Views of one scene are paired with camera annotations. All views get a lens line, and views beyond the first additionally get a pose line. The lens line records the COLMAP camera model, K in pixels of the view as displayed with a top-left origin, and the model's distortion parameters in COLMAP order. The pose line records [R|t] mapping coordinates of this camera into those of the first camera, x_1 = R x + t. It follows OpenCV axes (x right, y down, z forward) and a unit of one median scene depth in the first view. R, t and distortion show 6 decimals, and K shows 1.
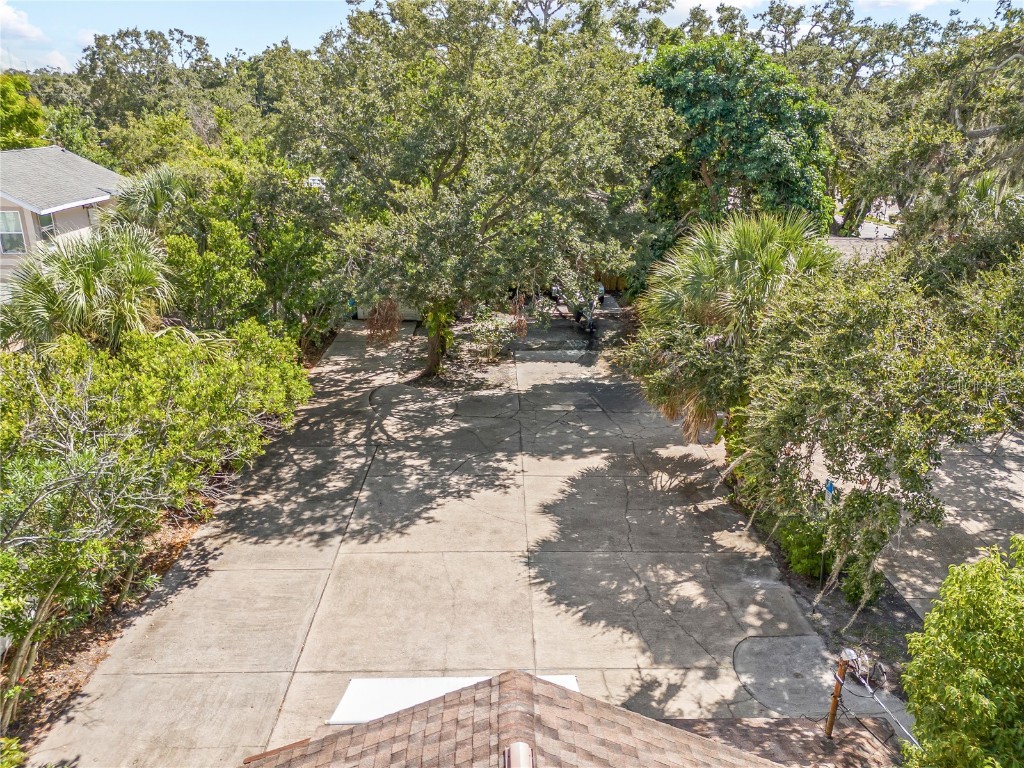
lens RADIAL K [[771.6, 0, 512.6], [0, 771.6, 382.5], [0, 0, 1]] dist [0.060450, -0.055690]
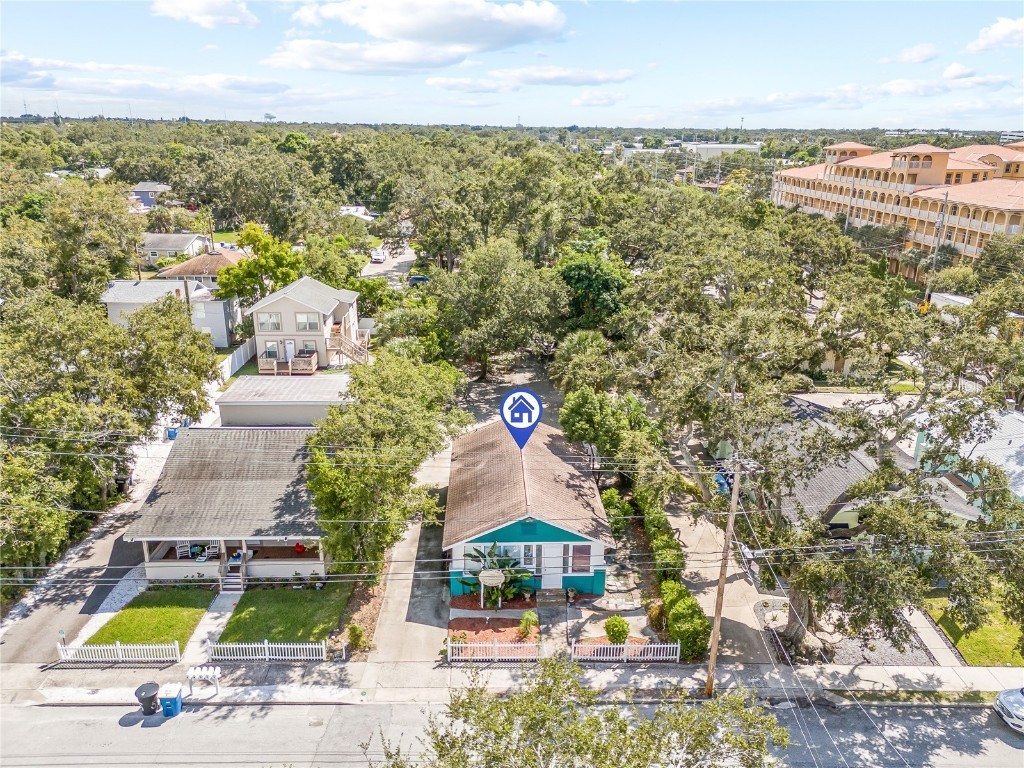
lens RADIAL K [[771.6, 0, 511.5], [0, 771.6, 384.3], [0, 0, 1]] dist [0.060450, -0.055690]
pose [[0.999987, -0.004497, 0.002285, -0.021084], [0.004529, 0.999889, -0.014210, 0.055891], [-0.002220, 0.014221, 0.999896, -1.841368]]
